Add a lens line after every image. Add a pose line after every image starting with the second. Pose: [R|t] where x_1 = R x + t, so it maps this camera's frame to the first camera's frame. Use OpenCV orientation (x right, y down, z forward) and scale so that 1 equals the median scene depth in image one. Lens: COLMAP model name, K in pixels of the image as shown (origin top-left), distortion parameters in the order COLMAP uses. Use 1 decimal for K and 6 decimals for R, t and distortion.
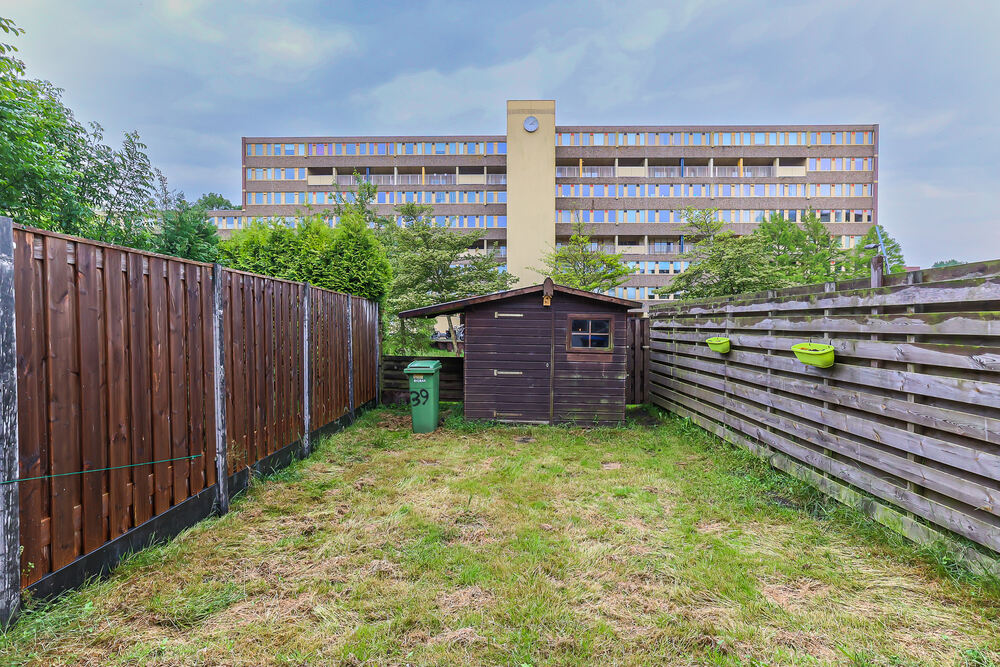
lens RADIAL K [[531.6, 0, 500.0], [0, 531.6, 333.5], [0, 0, 1]] dist [0.000052, 0.000003]
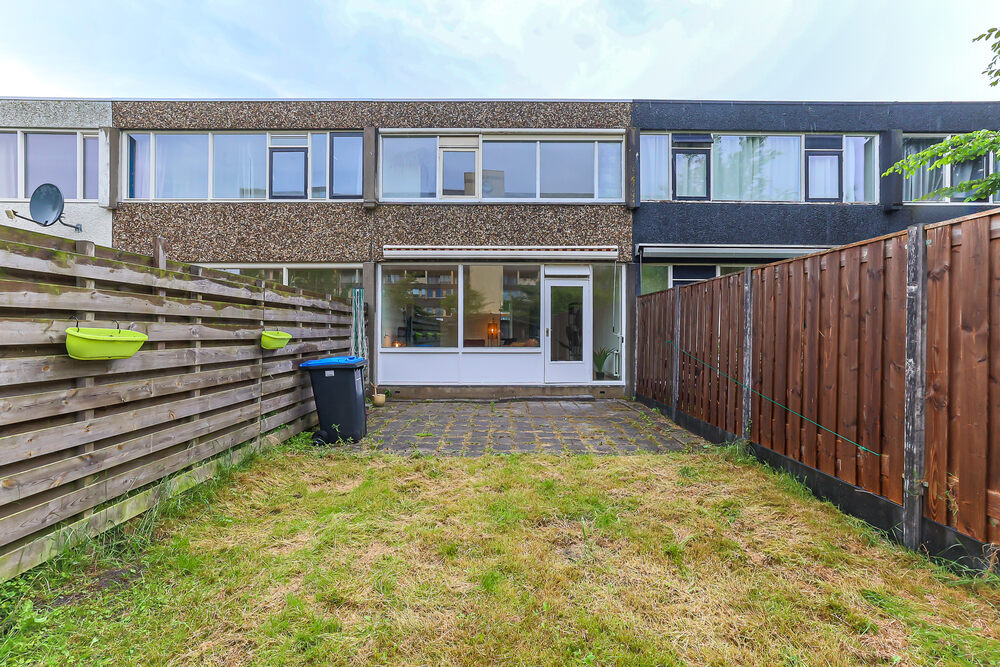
lens RADIAL K [[441.2, 0, 500.0], [0, 441.2, 333.5], [0, 0, 1]] dist [-0.040157, -0.000071]
pose [[-0.999795, -0.002685, -0.020044, 0.094273], [-0.003112, 0.999767, 0.021341, 0.015888], [0.019982, 0.021399, -0.999571, 1.937290]]
